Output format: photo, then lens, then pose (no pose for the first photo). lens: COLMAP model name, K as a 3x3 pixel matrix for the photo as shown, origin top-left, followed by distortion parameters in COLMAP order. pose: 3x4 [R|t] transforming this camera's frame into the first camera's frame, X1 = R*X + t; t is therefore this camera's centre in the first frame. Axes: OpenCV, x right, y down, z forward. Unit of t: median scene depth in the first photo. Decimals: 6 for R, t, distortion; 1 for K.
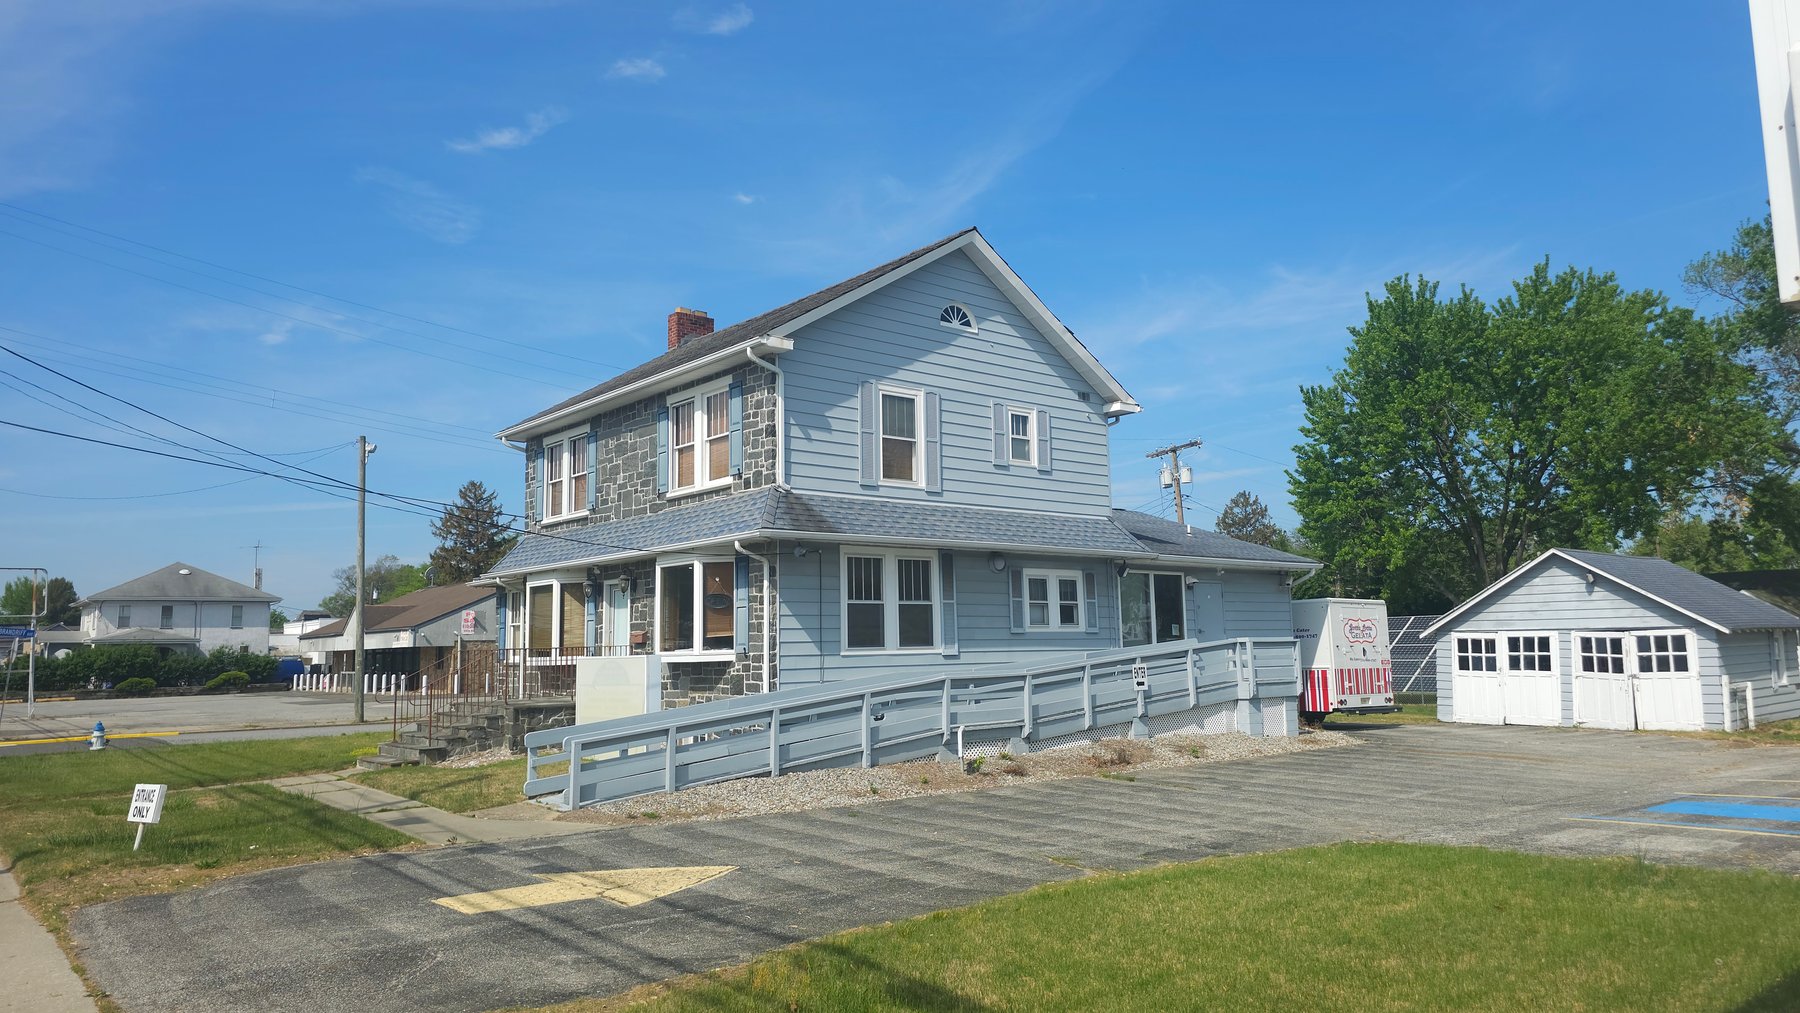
lens RADIAL K [[1180.4, 0, 909.4], [0, 1180.4, 499.0], [0, 0, 1]] dist [0.040742, -0.015177]
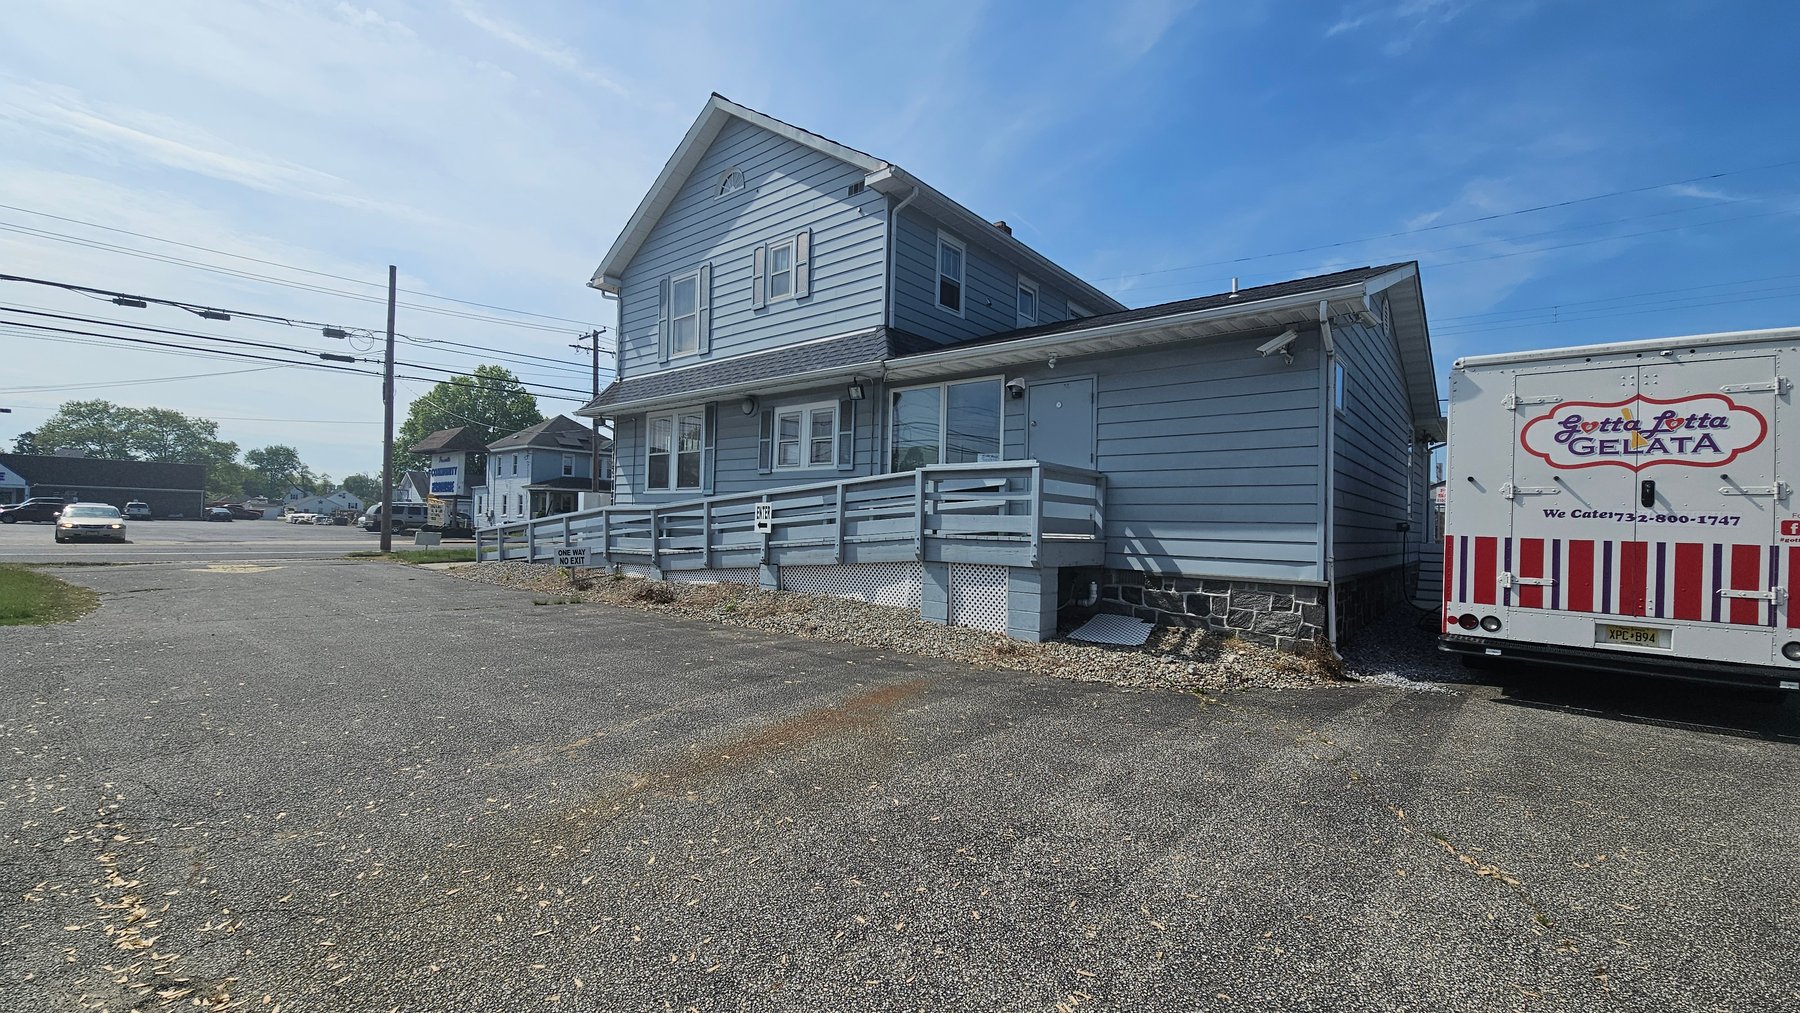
lens RADIAL K [[737.1, 0, 894.6], [0, 737.1, 514.3], [0, 0, 1]] dist [0.000231, -0.000344]
pose [[0.180042, 0.006011, -0.983641, 0.548717], [0.095999, 0.995100, 0.023653, 0.108717], [0.978963, -0.098687, 0.178583, 0.751154]]
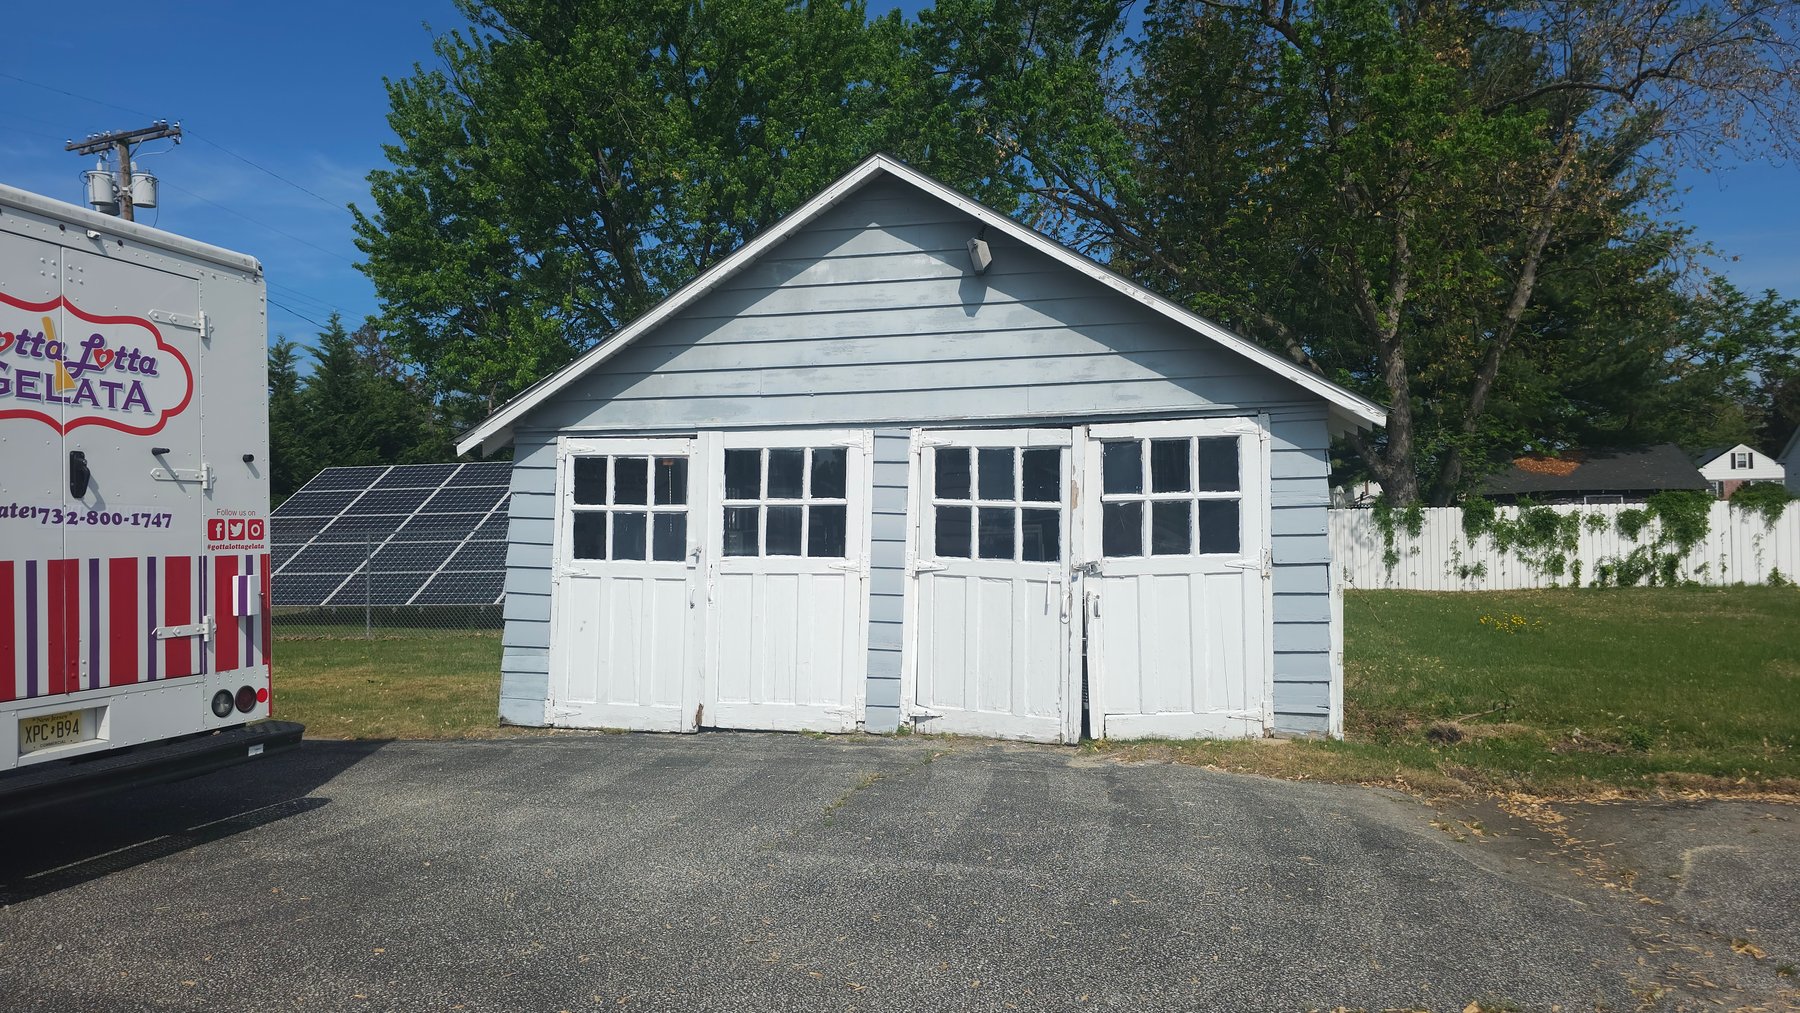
lens RADIAL K [[1180.4, 0, 911.5], [0, 1180.4, 506.3], [0, 0, 1]] dist [0.040742, -0.015177]
pose [[0.789004, 0.013654, 0.614237, 0.369209], [-0.075972, 0.994249, 0.075486, 0.108627], [-0.609673, -0.106223, 0.785503, 0.763548]]
